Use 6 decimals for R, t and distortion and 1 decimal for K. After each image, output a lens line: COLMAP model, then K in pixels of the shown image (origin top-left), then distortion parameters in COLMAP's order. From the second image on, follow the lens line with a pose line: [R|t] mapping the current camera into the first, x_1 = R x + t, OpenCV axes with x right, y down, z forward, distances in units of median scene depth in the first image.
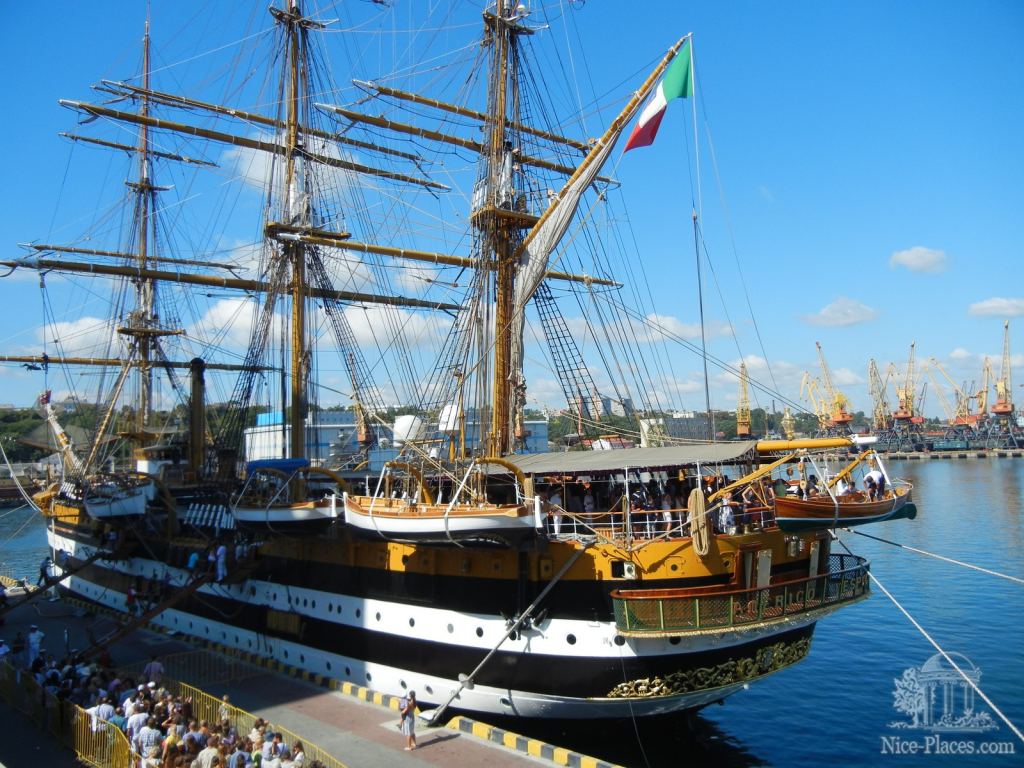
lens RADIAL K [[881.9, 0, 512.0], [0, 881.9, 384.0], [0, 0, 1]] dist [0.001306, 0.011954]
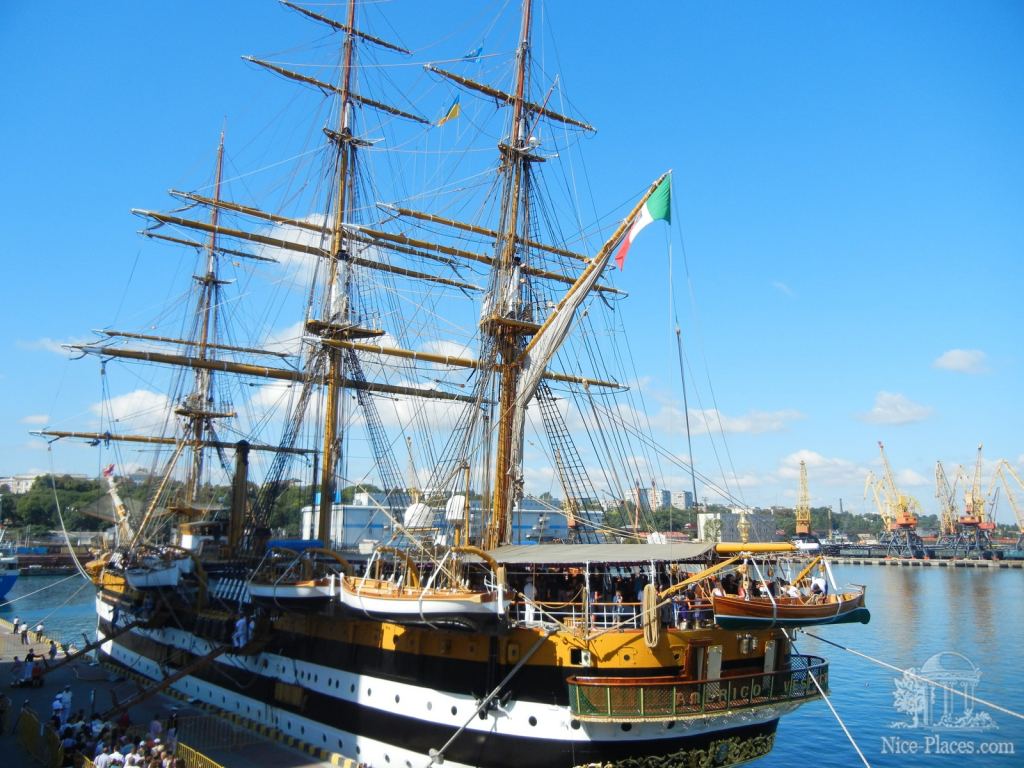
lens RADIAL K [[881.9, 0, 512.0], [0, 881.9, 384.0], [0, 0, 1]] dist [0.001306, 0.011954]
pose [[0.996902, 0.030286, -0.072583, 0.071775], [-0.037245, 0.994634, -0.096523, -0.010236], [0.069270, 0.098927, 0.992681, -0.074902]]
